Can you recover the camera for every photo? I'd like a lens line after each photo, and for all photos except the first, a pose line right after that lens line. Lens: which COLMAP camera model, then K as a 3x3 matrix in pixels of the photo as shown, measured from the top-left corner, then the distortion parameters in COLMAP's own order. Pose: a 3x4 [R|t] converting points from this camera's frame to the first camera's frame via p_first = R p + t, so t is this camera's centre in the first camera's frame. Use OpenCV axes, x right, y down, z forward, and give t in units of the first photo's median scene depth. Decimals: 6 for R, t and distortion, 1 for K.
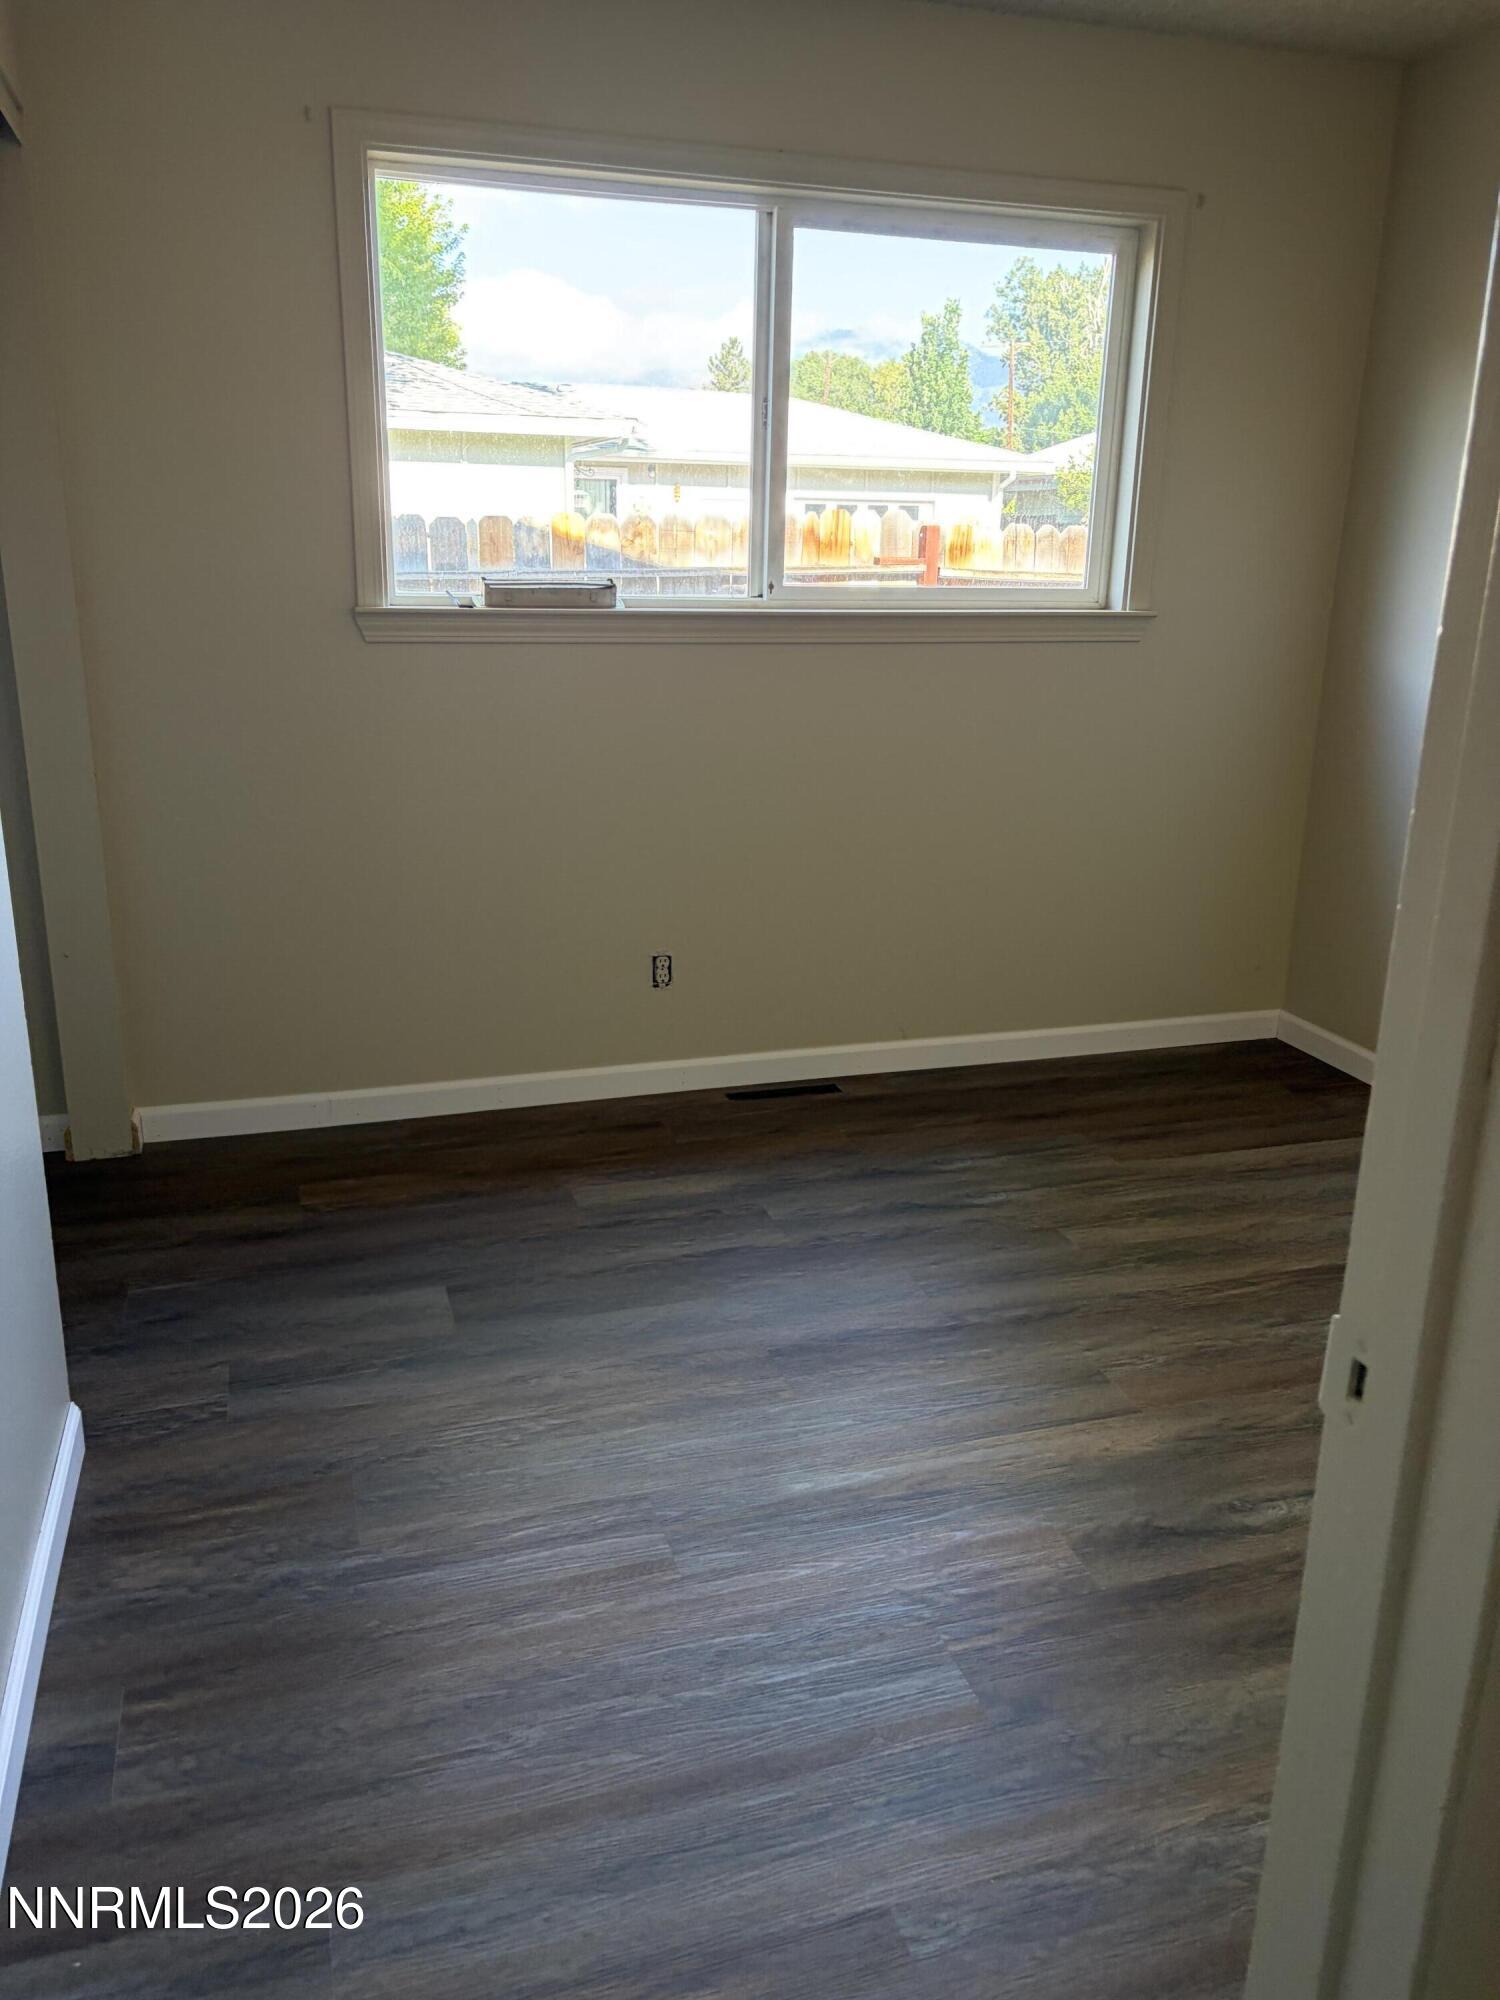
lens RADIAL K [[1568.2, 0, 750.0], [0, 1568.2, 1000.0], [0, 0, 1]] dist [0.049969, 0.006447]
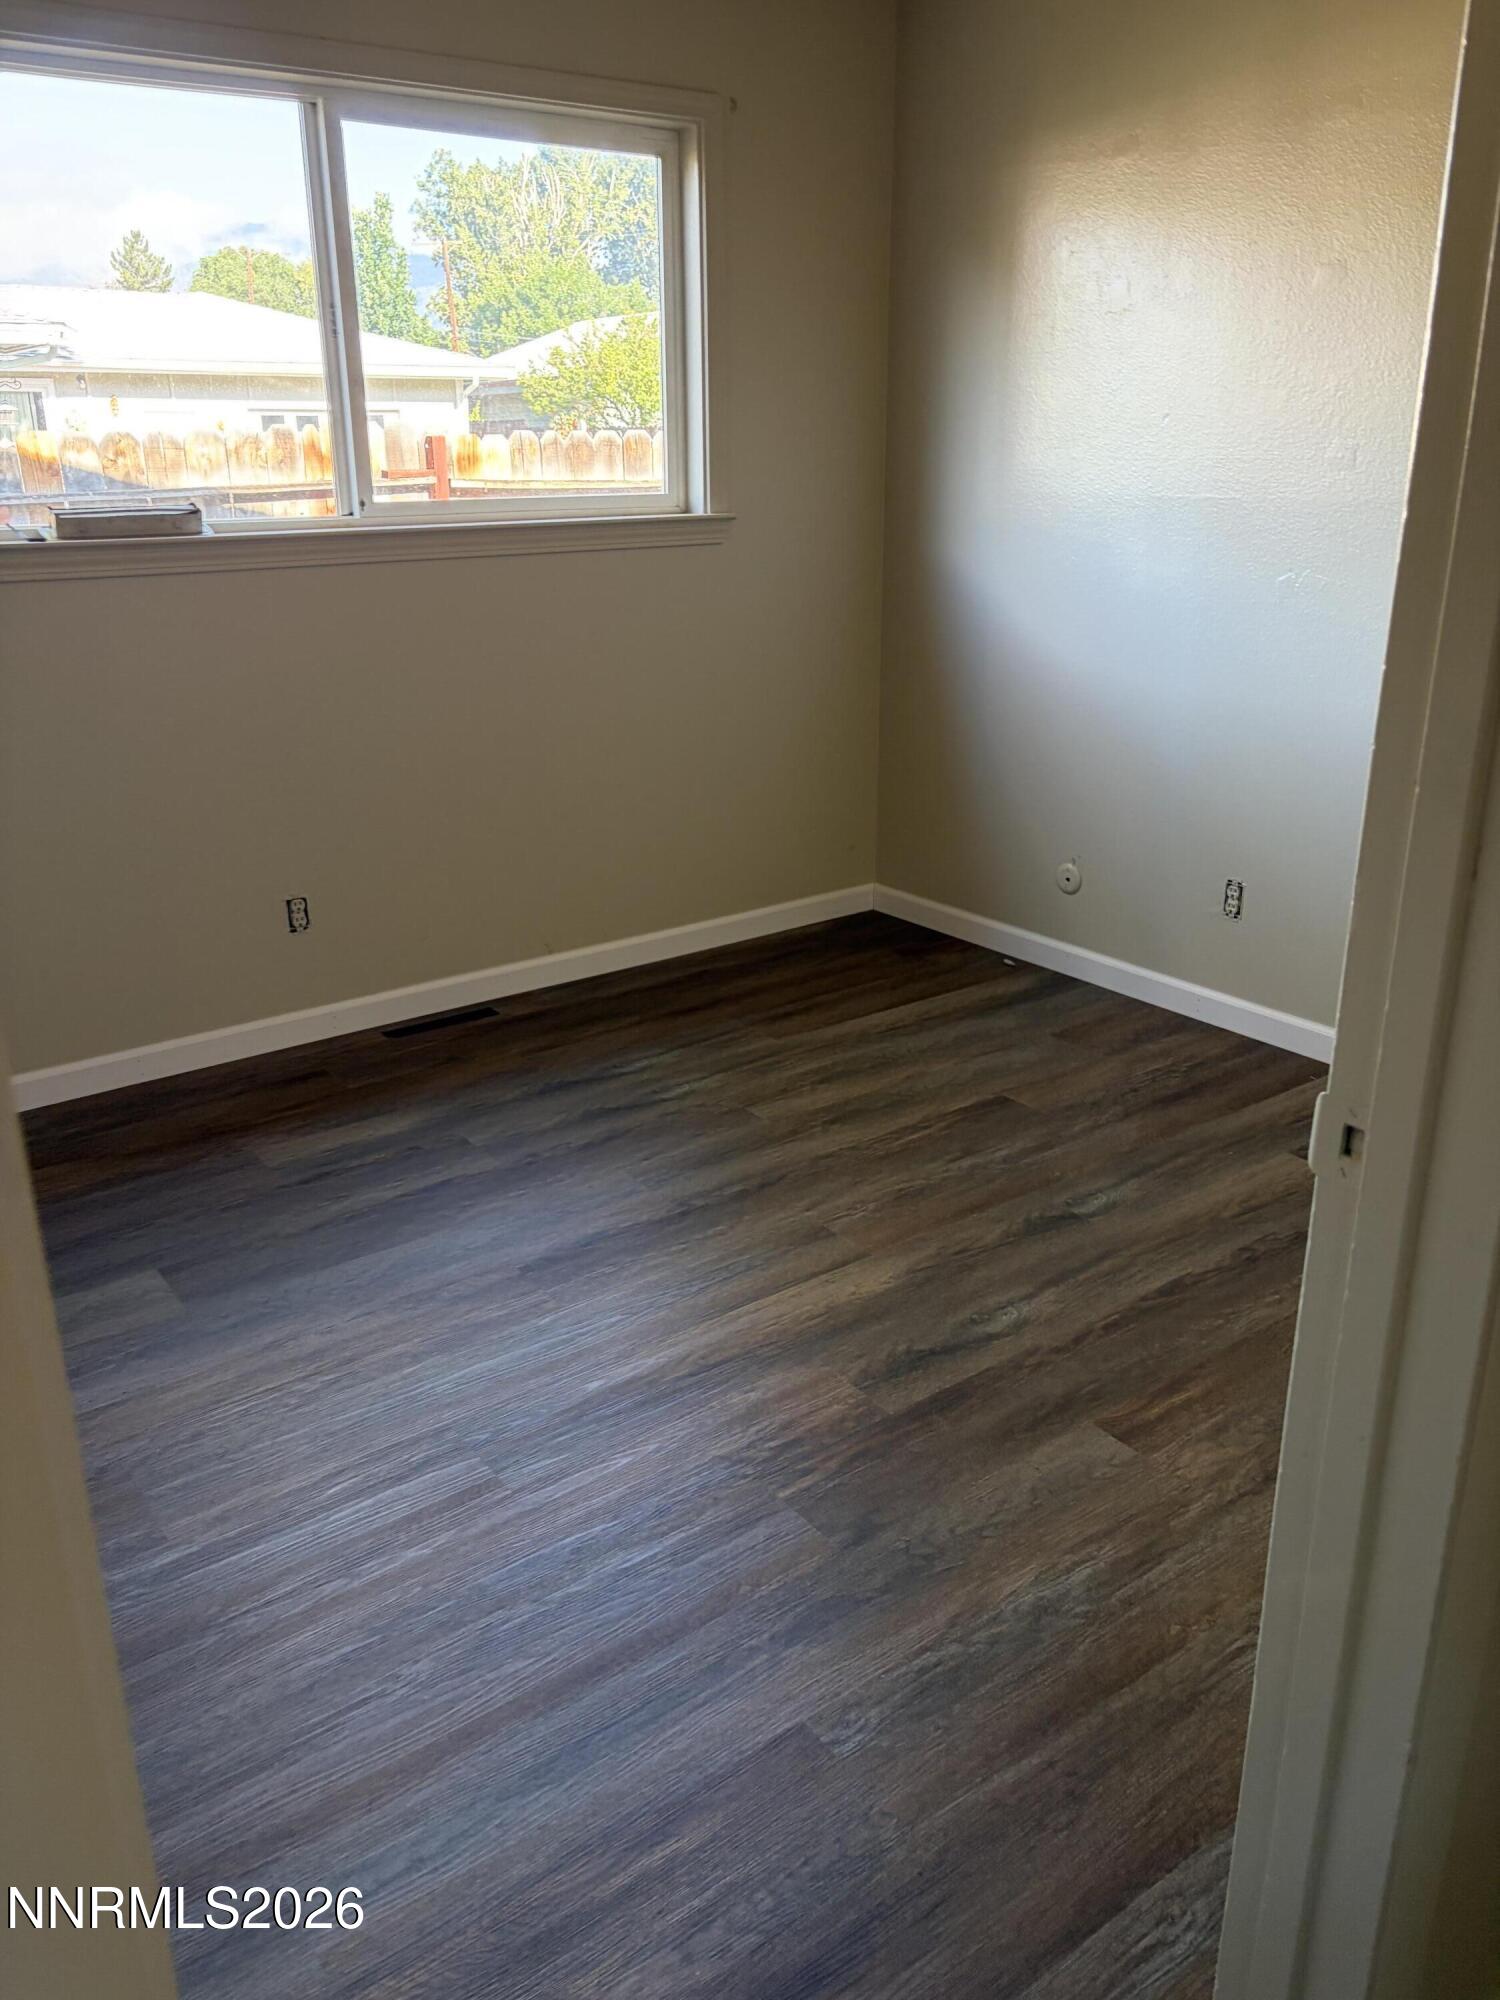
lens RADIAL K [[1568.2, 0, 750.0], [0, 1568.2, 1000.0], [0, 0, 1]] dist [0.049969, 0.006447]
pose [[0.948081, -0.139526, 0.285788, -0.107979], [0.124386, 0.989722, 0.070556, -0.001115], [-0.292695, -0.031345, 0.955692, -0.005874]]
